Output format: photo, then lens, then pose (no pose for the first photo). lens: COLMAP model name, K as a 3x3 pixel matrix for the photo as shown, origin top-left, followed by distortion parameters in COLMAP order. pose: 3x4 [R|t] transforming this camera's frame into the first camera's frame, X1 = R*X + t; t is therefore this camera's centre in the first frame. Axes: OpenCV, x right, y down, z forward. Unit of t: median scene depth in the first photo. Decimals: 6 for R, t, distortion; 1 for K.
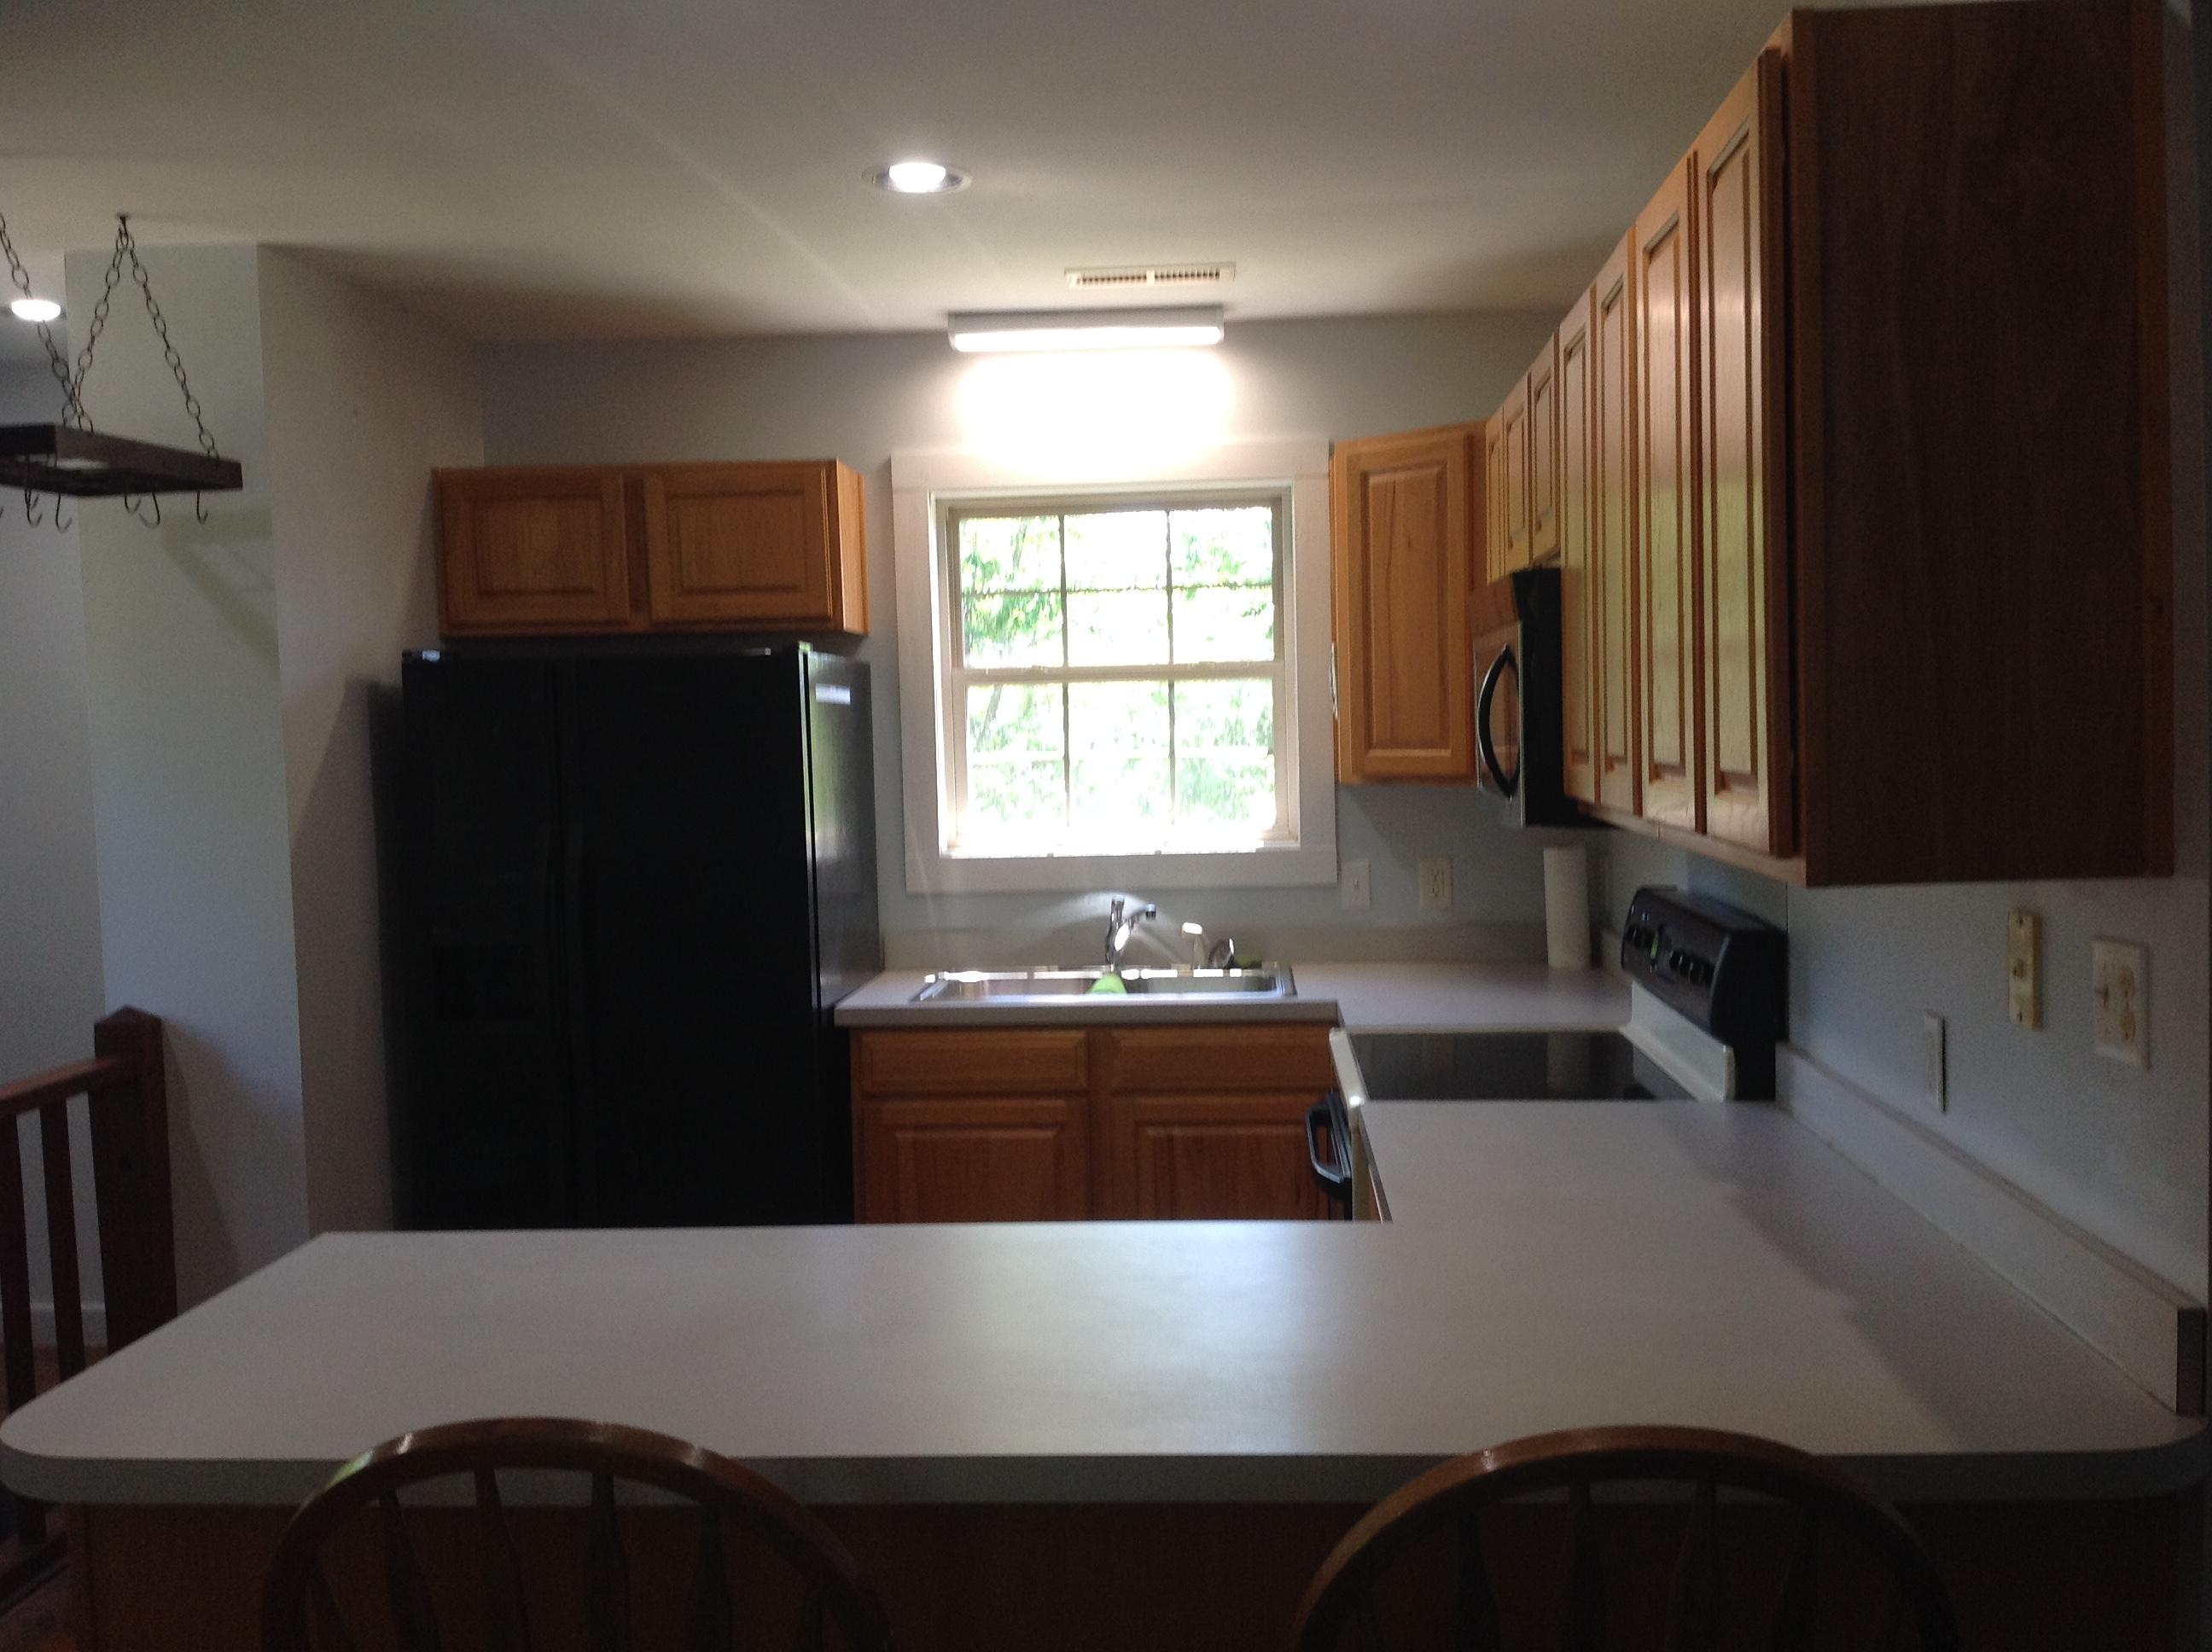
lens RADIAL K [[2078.4, 0, 1099.7], [0, 2078.4, 841.6], [0, 0, 1]] dist [0.160241, -0.323554]
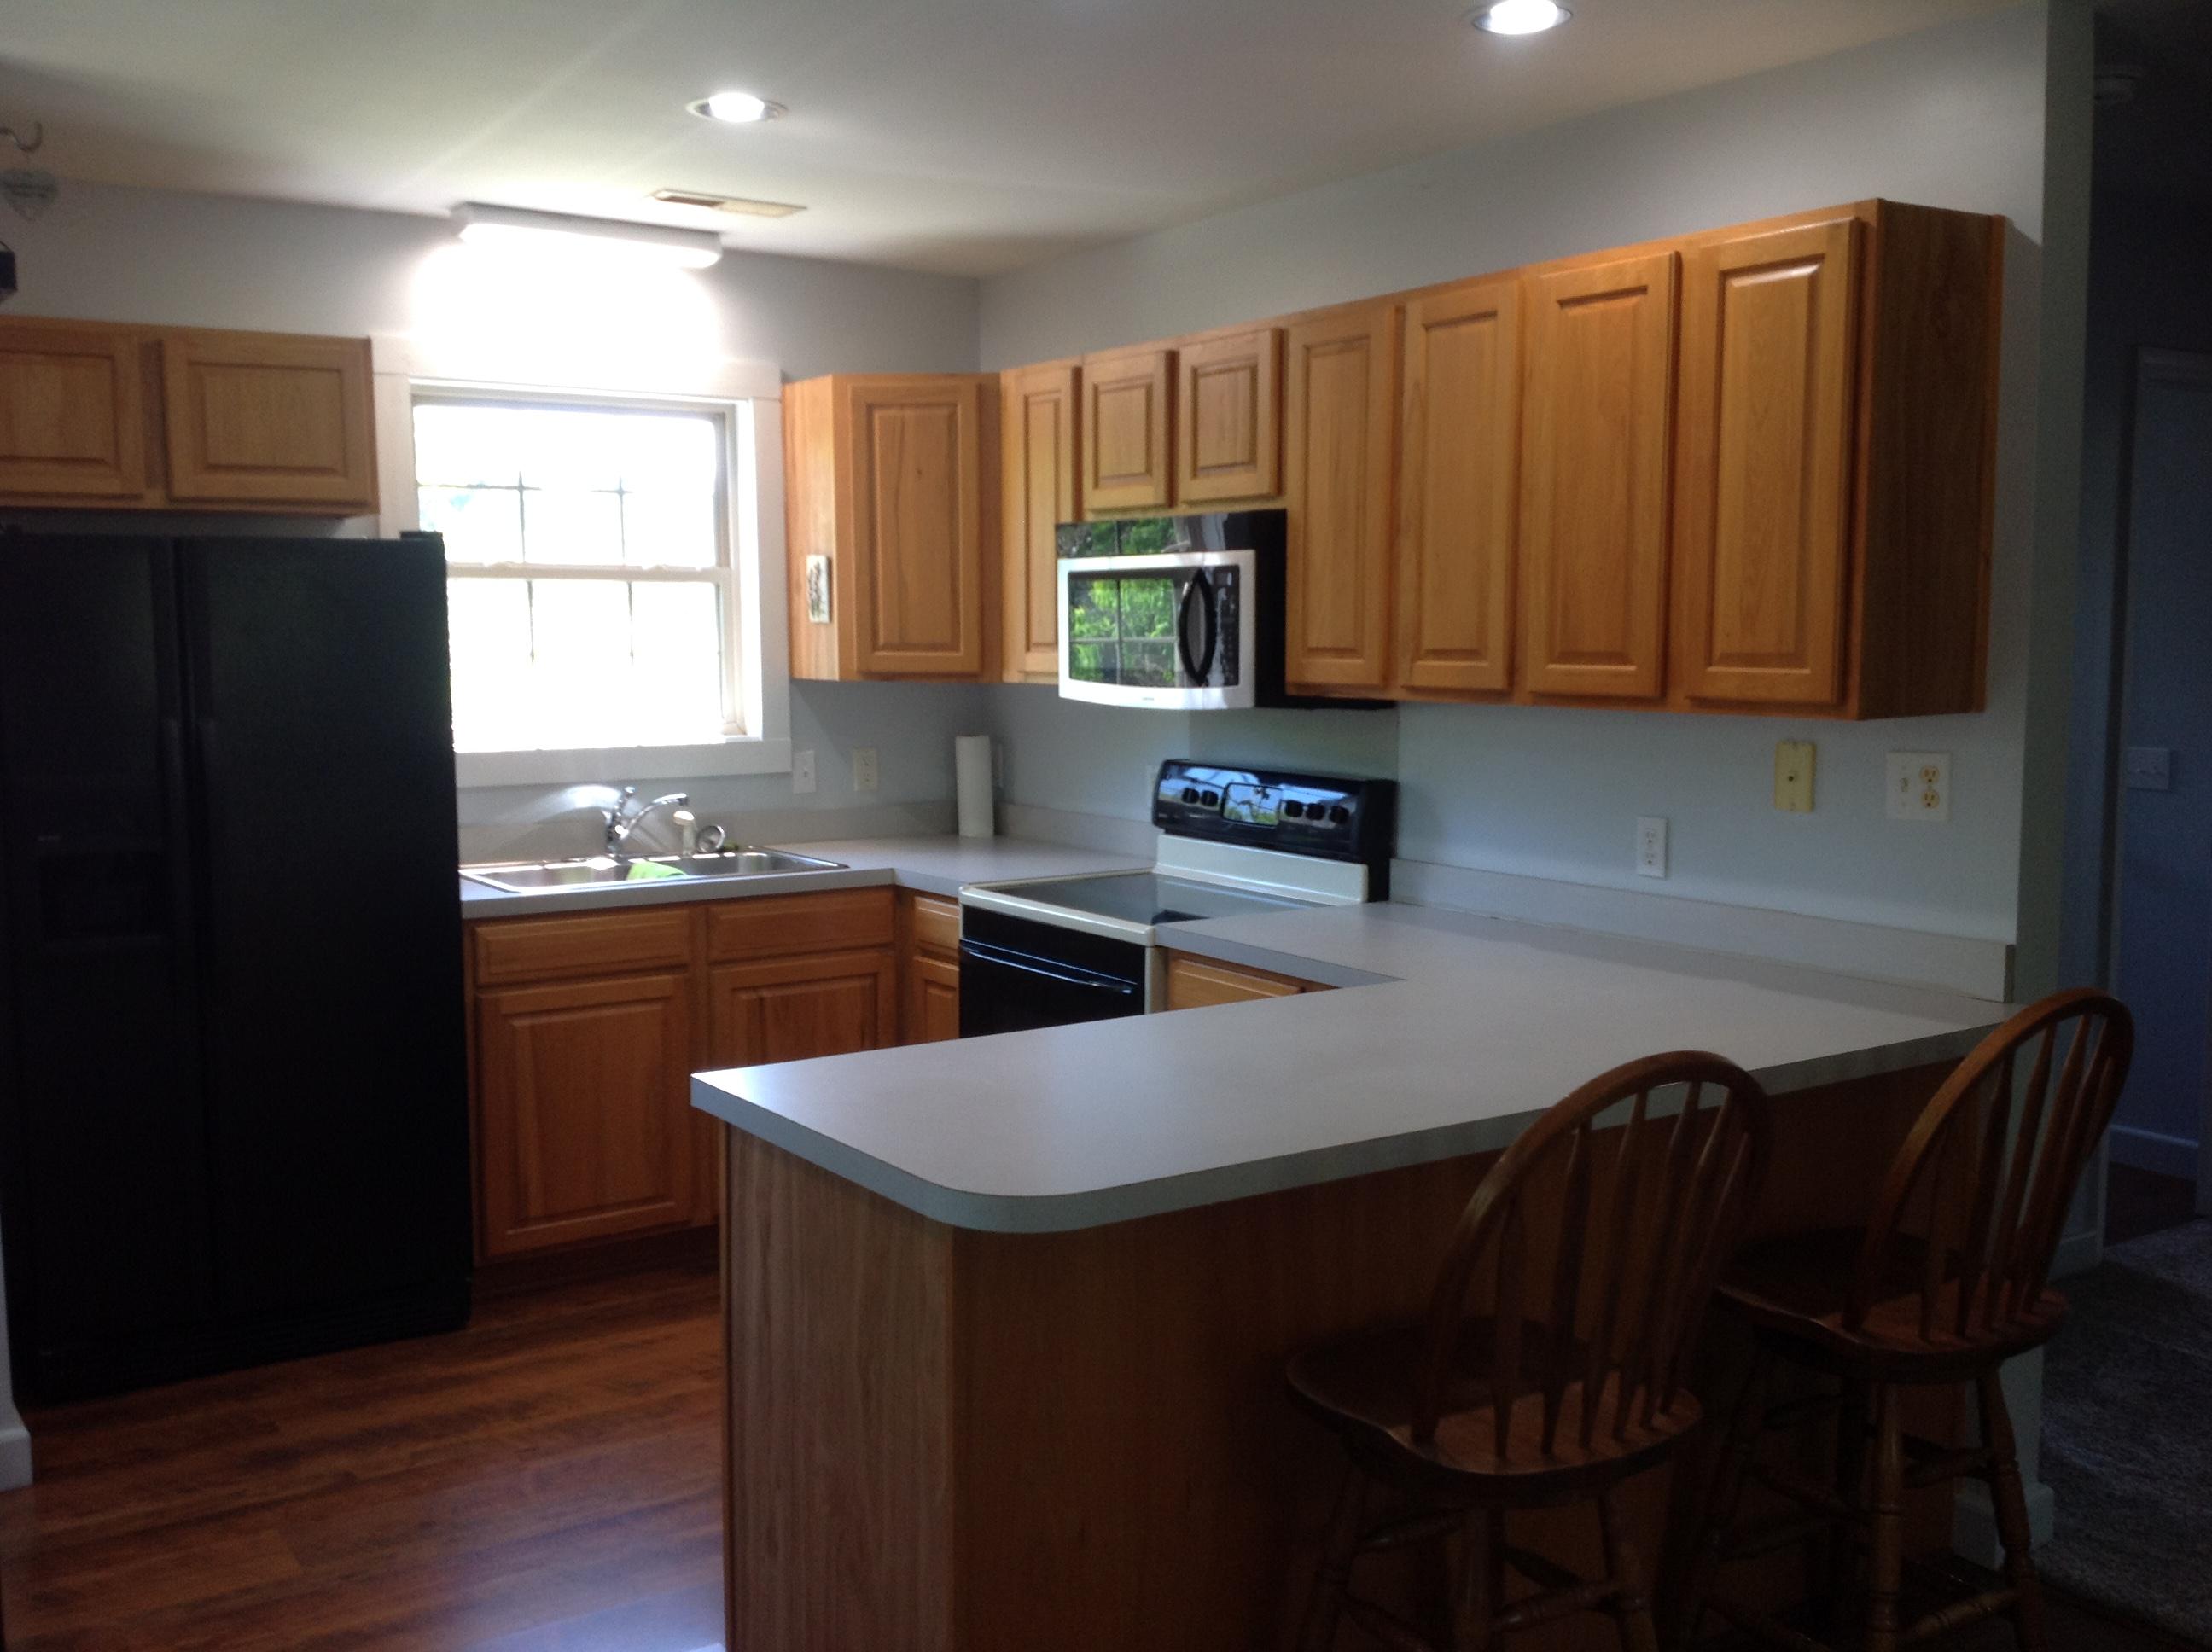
lens RADIAL K [[2078.4, 0, 1099.7], [0, 2078.4, 841.6], [0, 0, 1]] dist [0.160241, -0.323554]
pose [[0.791288, -0.044063, 0.609853, -0.466266], [0.021299, 0.998781, 0.044529, 0.012206], [-0.611072, -0.022246, 0.791262, 0.016894]]
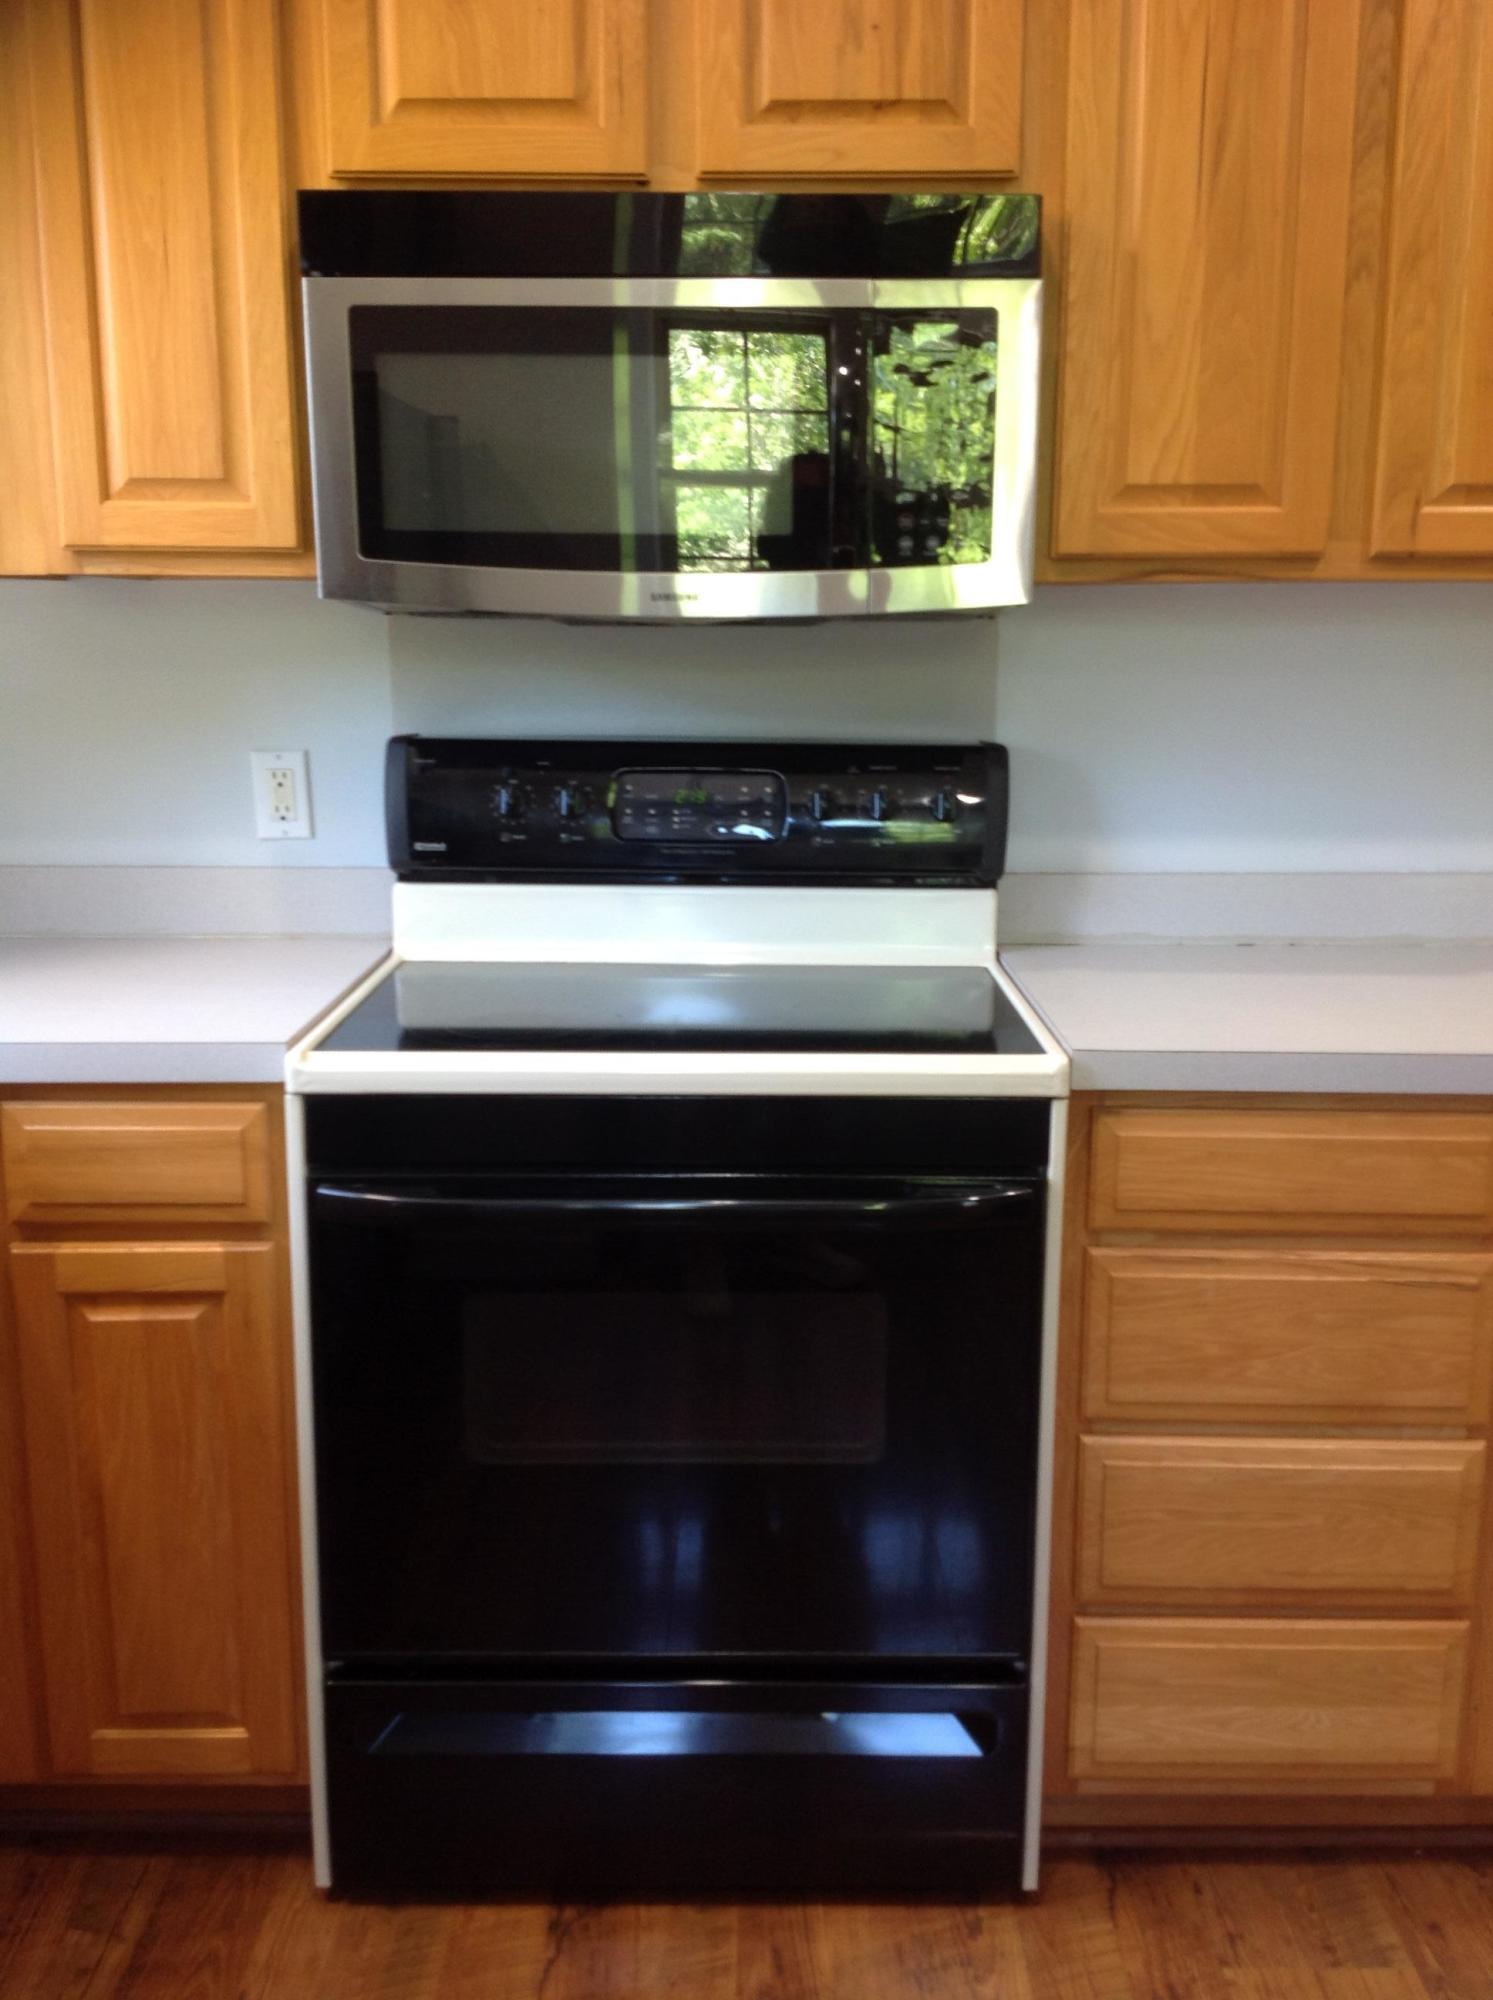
lens RADIAL K [[1879.3, 0, 746.5], [0, 1879.3, 1000.0], [0, 0, 1]] dist [0.160241, -0.323554]
pose [[-0.066113, -0.175418, 0.982272, -0.288145], [0.060006, 0.981945, 0.179399, 0.002893], [-0.996006, 0.070803, -0.054393, 0.784400]]
